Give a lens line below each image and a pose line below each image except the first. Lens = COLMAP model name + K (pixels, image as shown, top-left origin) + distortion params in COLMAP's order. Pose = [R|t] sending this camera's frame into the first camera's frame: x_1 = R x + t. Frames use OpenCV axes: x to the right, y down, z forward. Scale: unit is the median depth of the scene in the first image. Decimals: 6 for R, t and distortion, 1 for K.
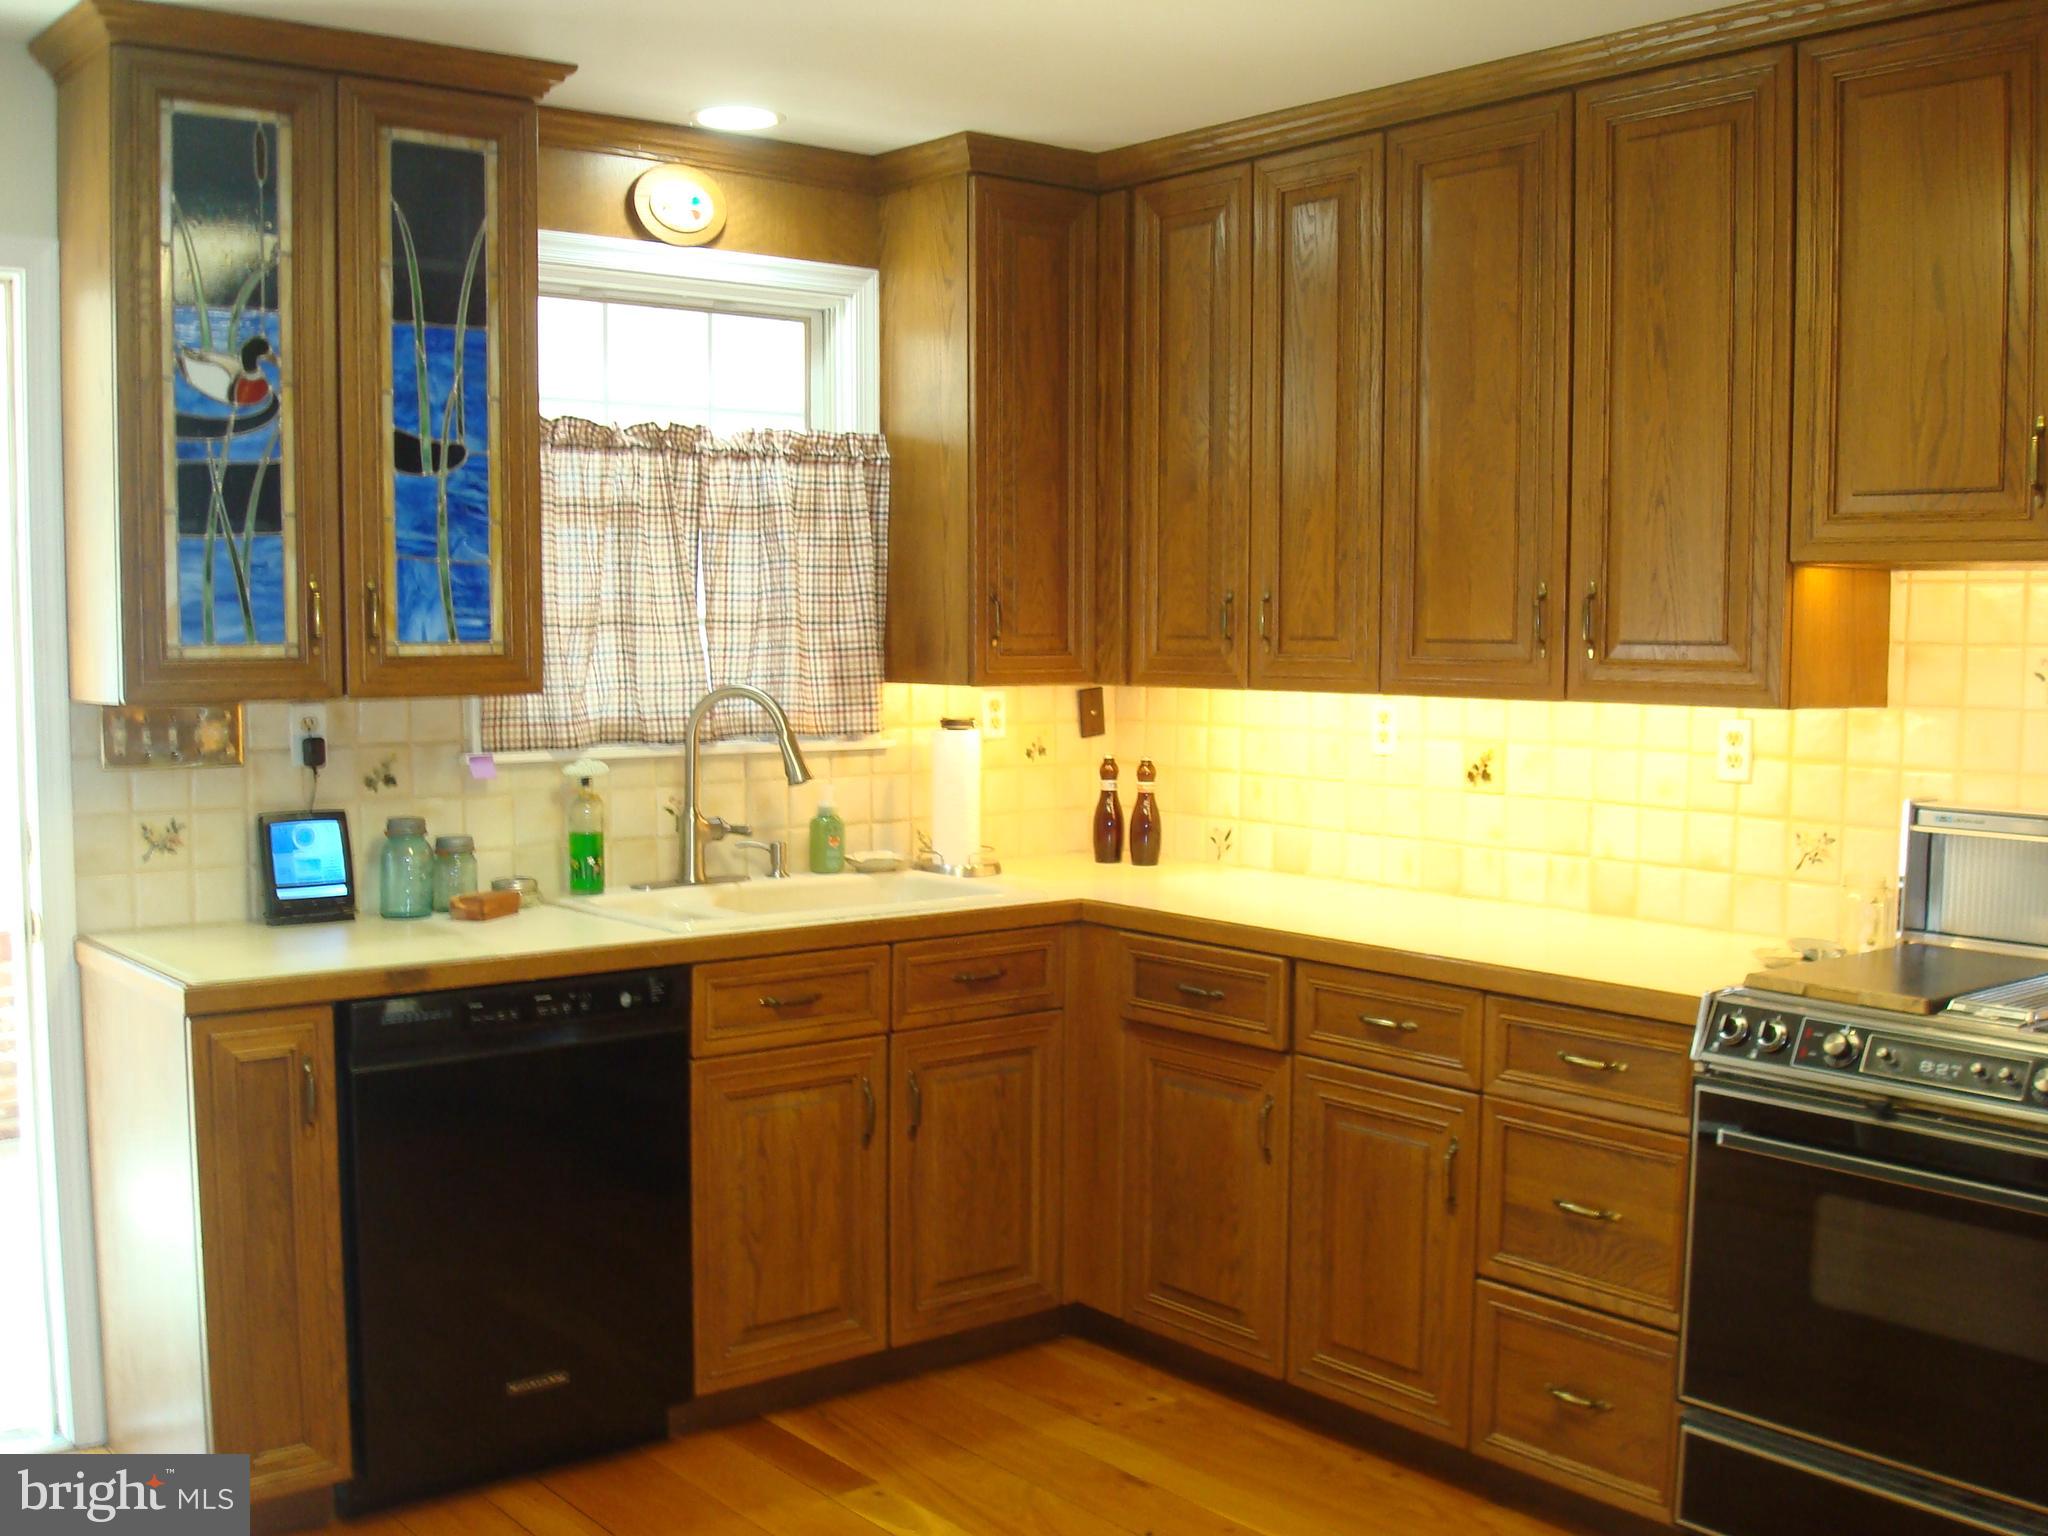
lens RADIAL K [[2156.2, 0, 1023.5], [0, 2156.2, 762.6], [0, 0, 1]] dist [-0.114667, 0.000000]
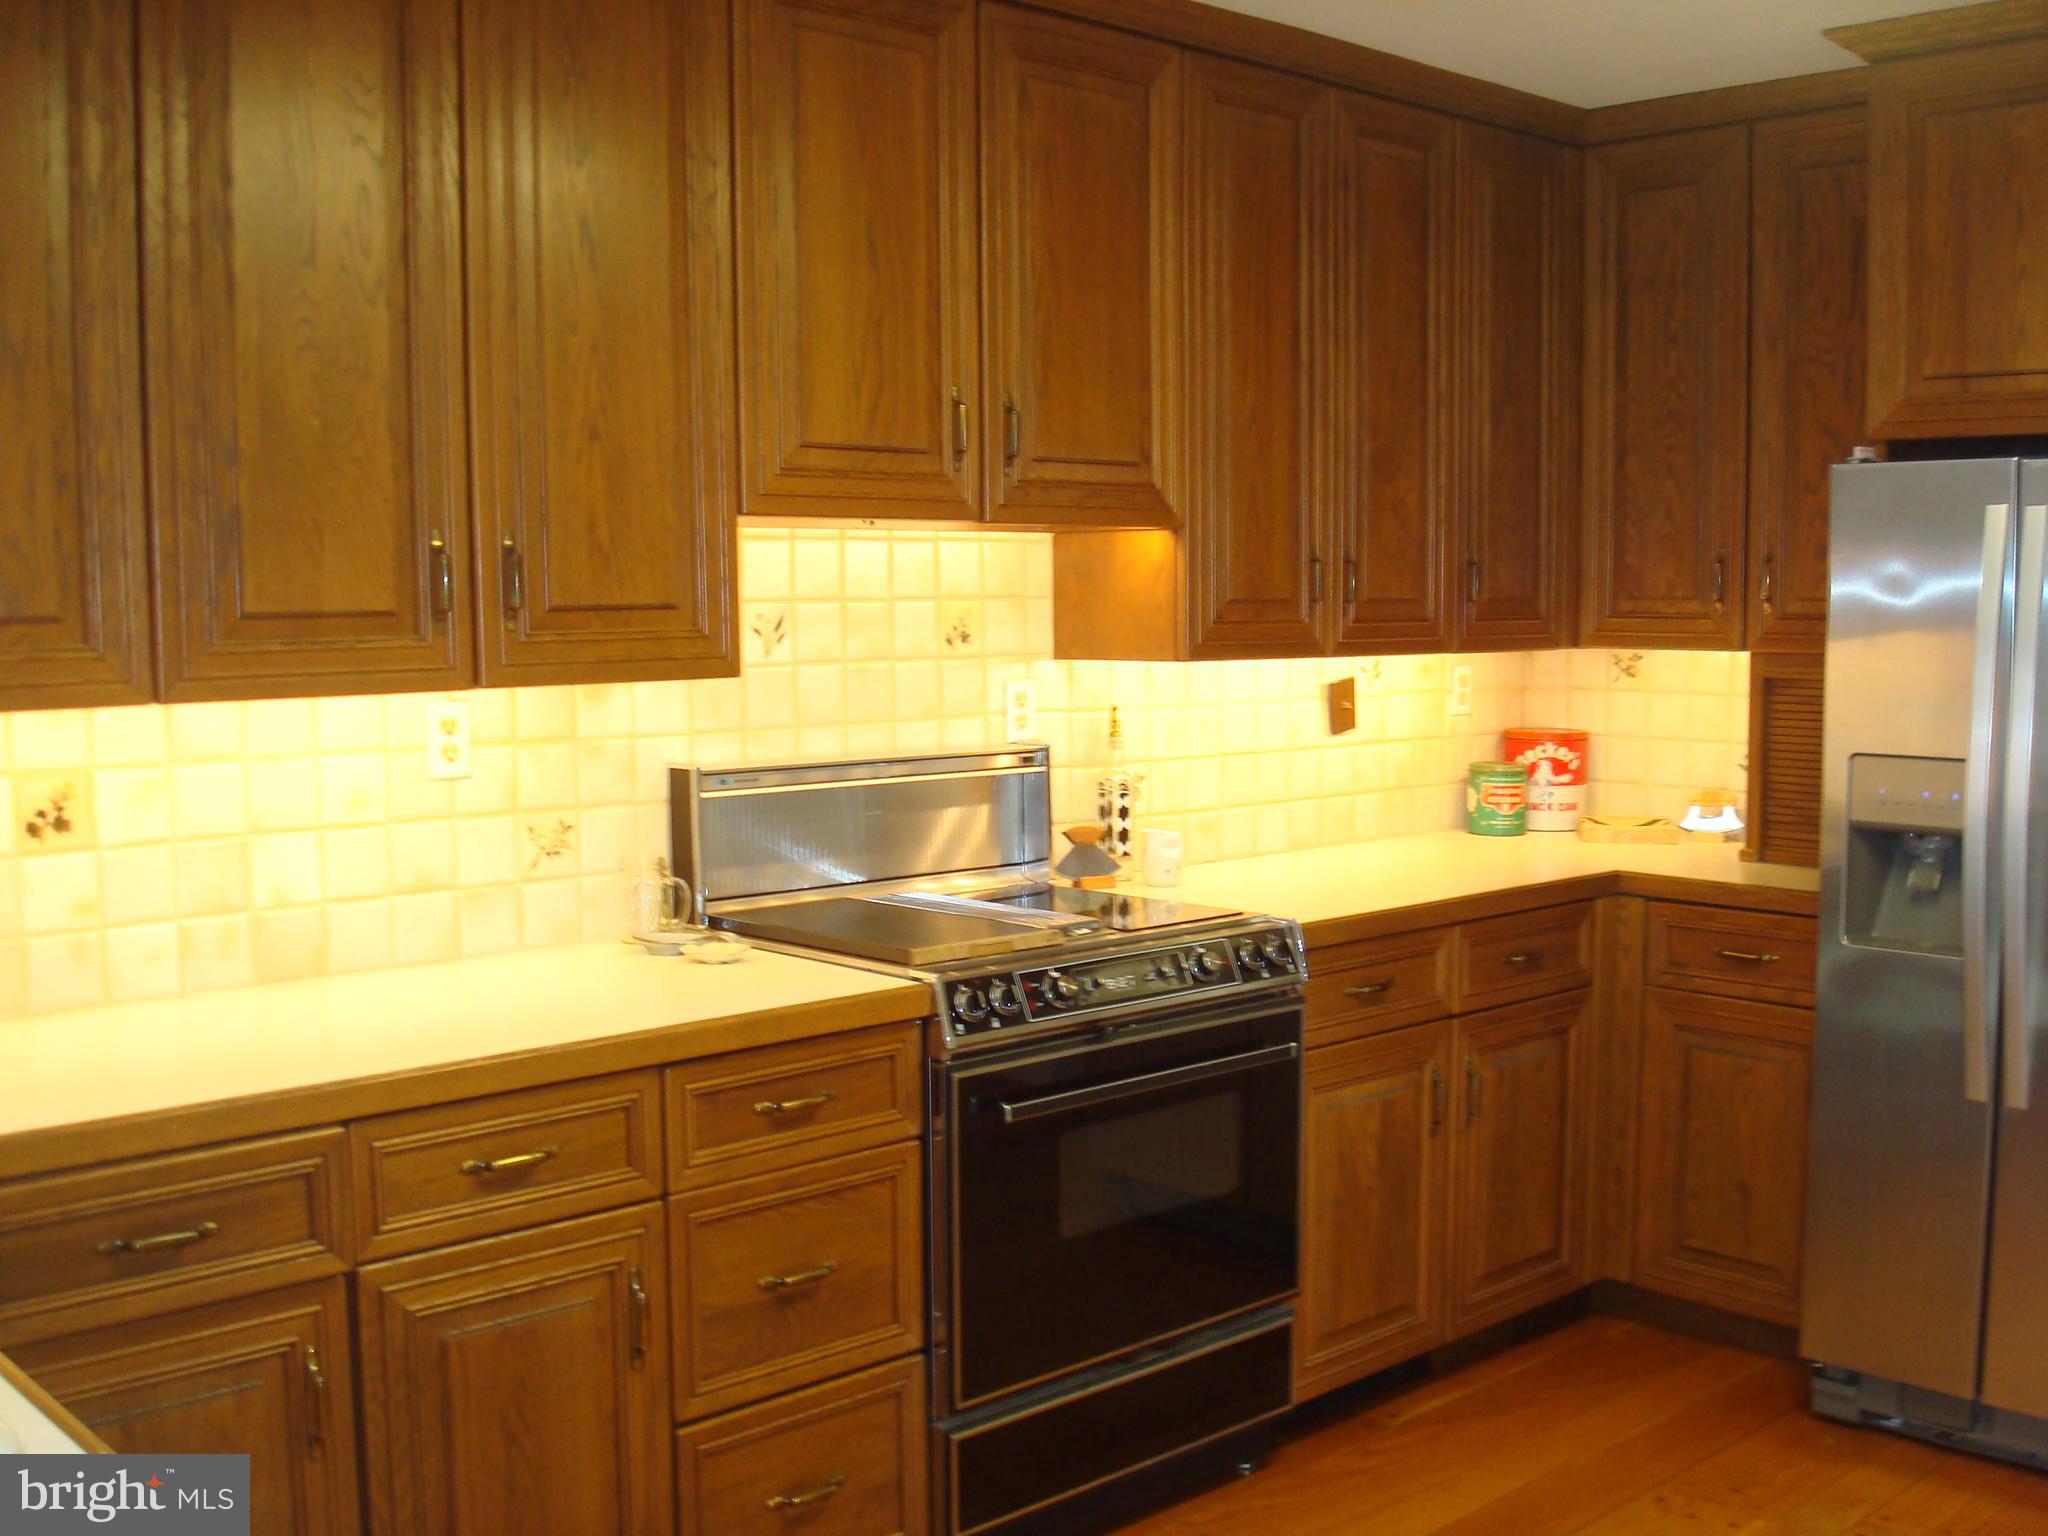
lens RADIAL K [[2156.2, 0, 1022.1], [0, 2156.2, 775.1], [0, 0, 1]] dist [-0.114667, 0.000000]
pose [[-0.077655, -0.089606, 0.992945, -0.727976], [0.071797, 0.992864, 0.095214, -0.079764], [-0.994392, 0.078685, -0.070667, 1.216400]]
